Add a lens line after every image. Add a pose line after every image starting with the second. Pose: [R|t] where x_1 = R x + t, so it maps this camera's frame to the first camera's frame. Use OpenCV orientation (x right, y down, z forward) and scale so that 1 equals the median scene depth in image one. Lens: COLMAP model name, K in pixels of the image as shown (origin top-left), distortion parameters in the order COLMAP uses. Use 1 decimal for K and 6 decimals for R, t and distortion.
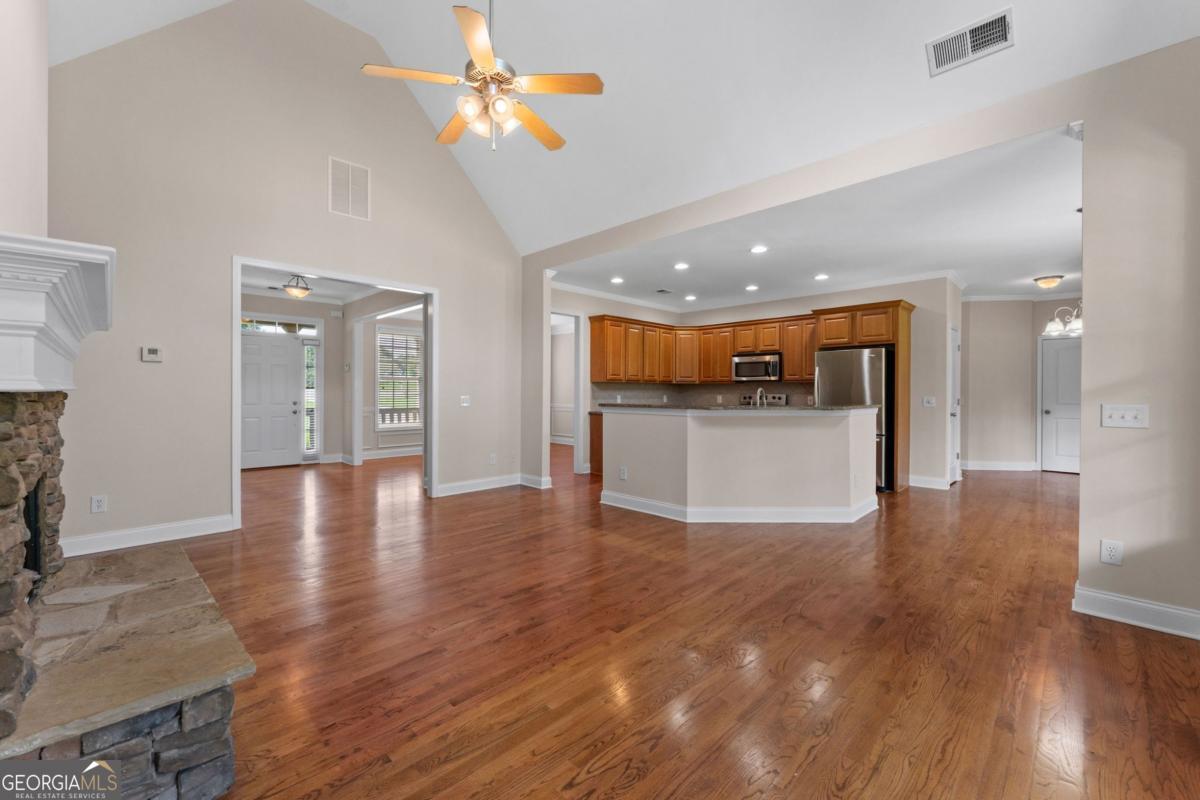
lens RADIAL K [[485.6, 0, 602.6], [0, 485.6, 395.4], [0, 0, 1]] dist [0.002781, -0.000087]
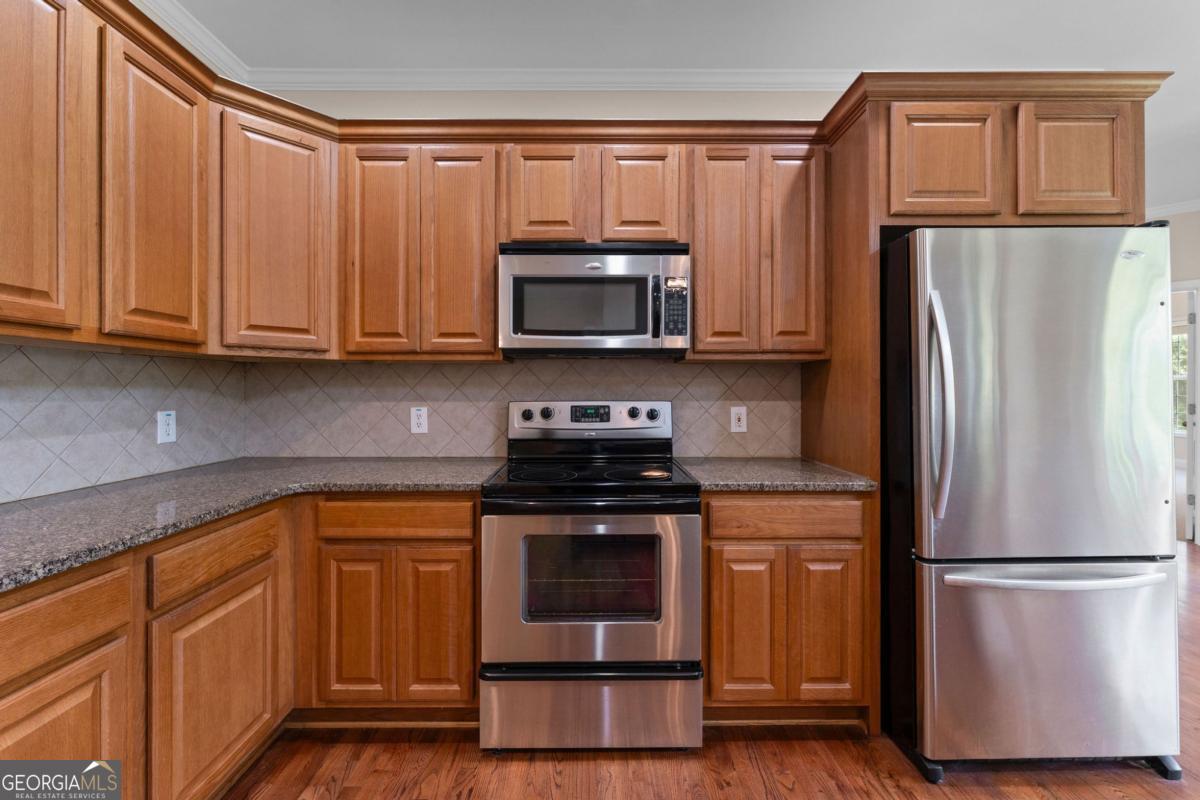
lens RADIAL K [[485.6, 0, 588.2], [0, 485.6, 391.3], [0, 0, 1]] dist [0.002781, -0.000087]
pose [[0.725940, -0.002231, 0.687755, 0.150906], [0.007551, 0.999960, -0.004727, -0.008479], [-0.687717, 0.008625, 0.725928, 0.925395]]
